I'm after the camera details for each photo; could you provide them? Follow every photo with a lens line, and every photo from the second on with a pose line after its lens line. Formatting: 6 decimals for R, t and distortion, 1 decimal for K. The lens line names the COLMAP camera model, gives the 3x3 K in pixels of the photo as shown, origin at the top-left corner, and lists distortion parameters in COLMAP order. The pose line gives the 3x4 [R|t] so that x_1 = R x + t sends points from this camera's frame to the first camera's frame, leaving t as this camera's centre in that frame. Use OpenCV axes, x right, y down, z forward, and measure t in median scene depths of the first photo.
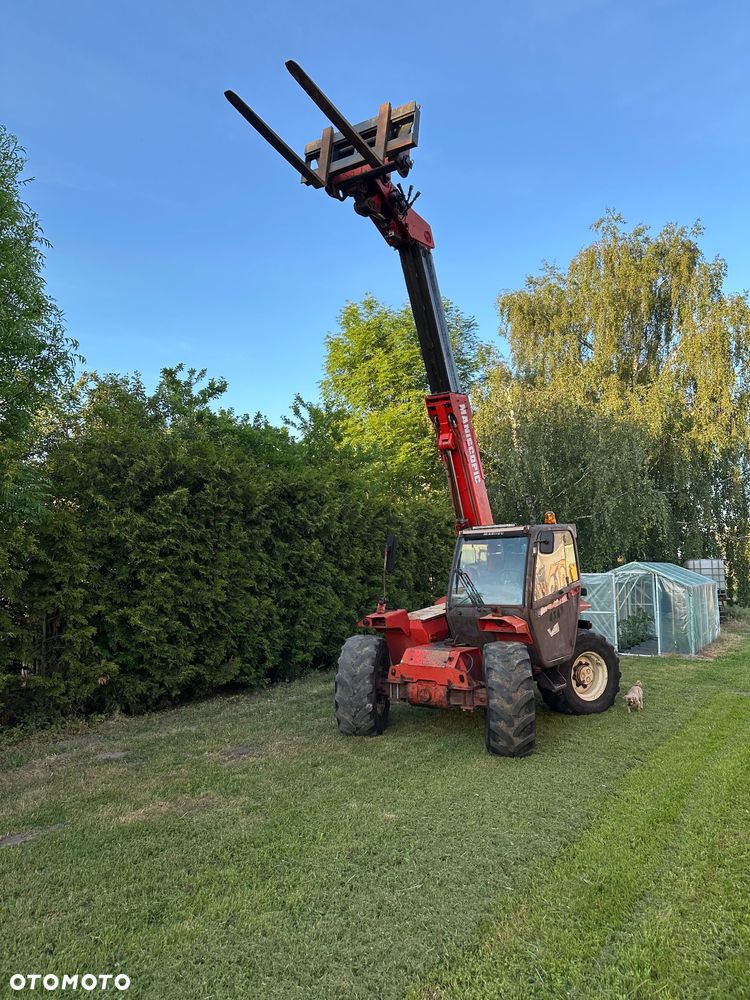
lens RADIAL K [[701.9, 0, 381.7], [0, 701.9, 487.2], [0, 0, 1]] dist [0.145019, -0.213783]
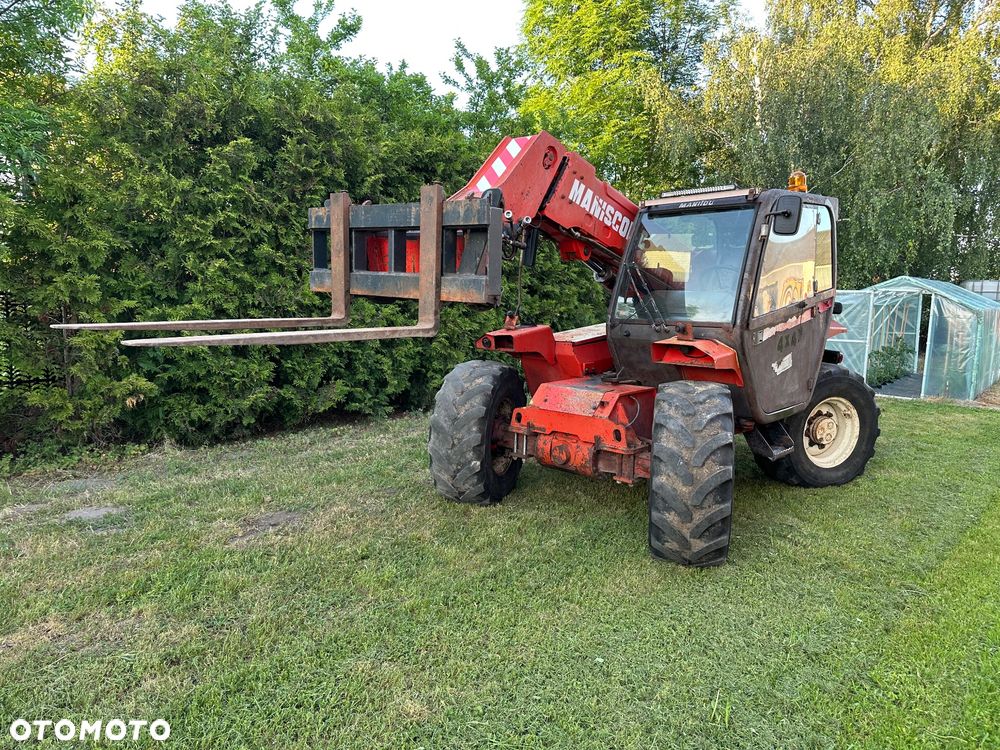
lens RADIAL K [[701.9, 0, 507.0], [0, 701.9, 371.7], [0, 0, 1]] dist [0.145019, -0.213783]
pose [[0.990093, 0.047283, -0.132211, 0.078497], [-0.015866, 0.973238, 0.229250, 0.061574], [0.139512, -0.224882, 0.964347, 0.329454]]
